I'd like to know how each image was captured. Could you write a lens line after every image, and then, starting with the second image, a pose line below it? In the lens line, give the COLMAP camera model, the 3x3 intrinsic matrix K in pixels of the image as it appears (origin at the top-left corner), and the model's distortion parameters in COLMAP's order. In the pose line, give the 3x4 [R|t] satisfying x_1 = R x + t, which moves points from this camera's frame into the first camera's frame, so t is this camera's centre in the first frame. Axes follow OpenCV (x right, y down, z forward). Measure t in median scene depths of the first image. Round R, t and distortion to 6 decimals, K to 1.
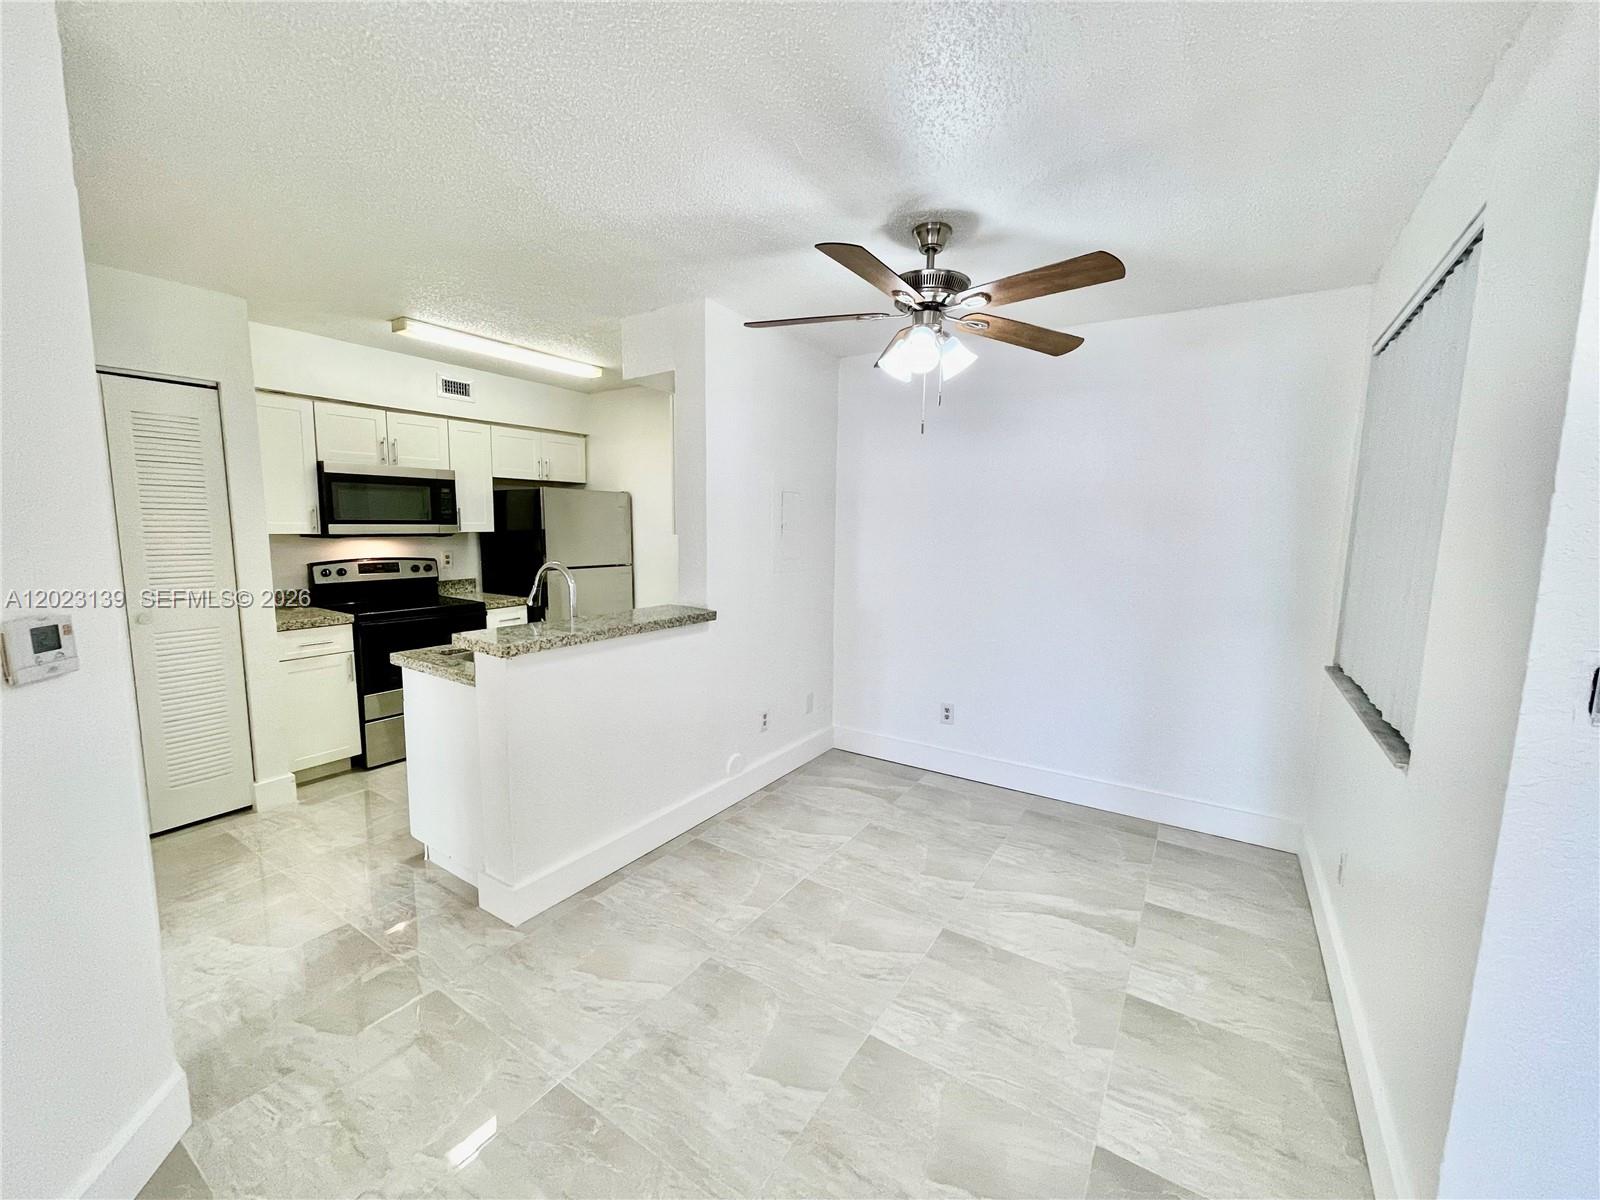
lens RADIAL K [[655.4, 0, 805.4], [0, 655.4, 600.9], [0, 0, 1]] dist [0.001117, 0.001854]
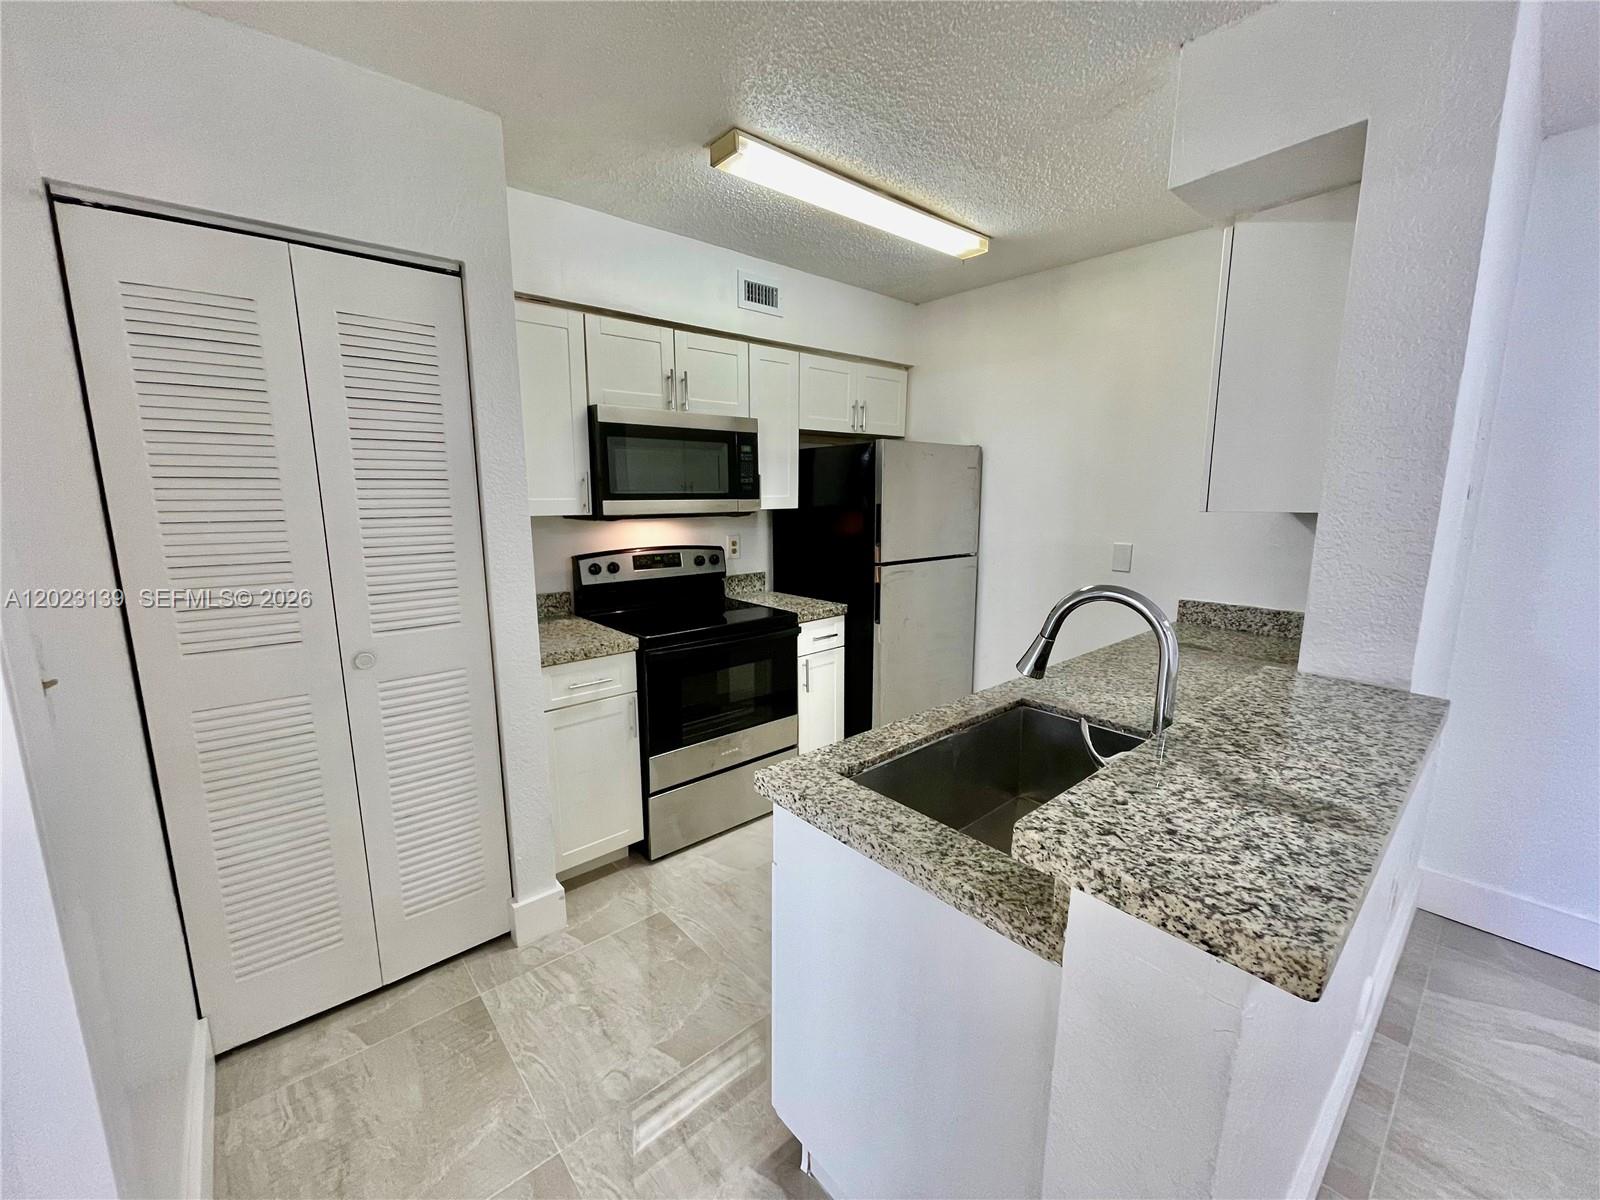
lens RADIAL K [[655.4, 0, 805.5], [0, 655.4, 599.7], [0, 0, 1]] dist [0.001117, 0.001854]
pose [[0.964454, 0.029915, -0.262551, -0.323479], [-0.018280, 0.998744, 0.046646, -0.046707], [0.263617, -0.040189, 0.963790, 0.375550]]
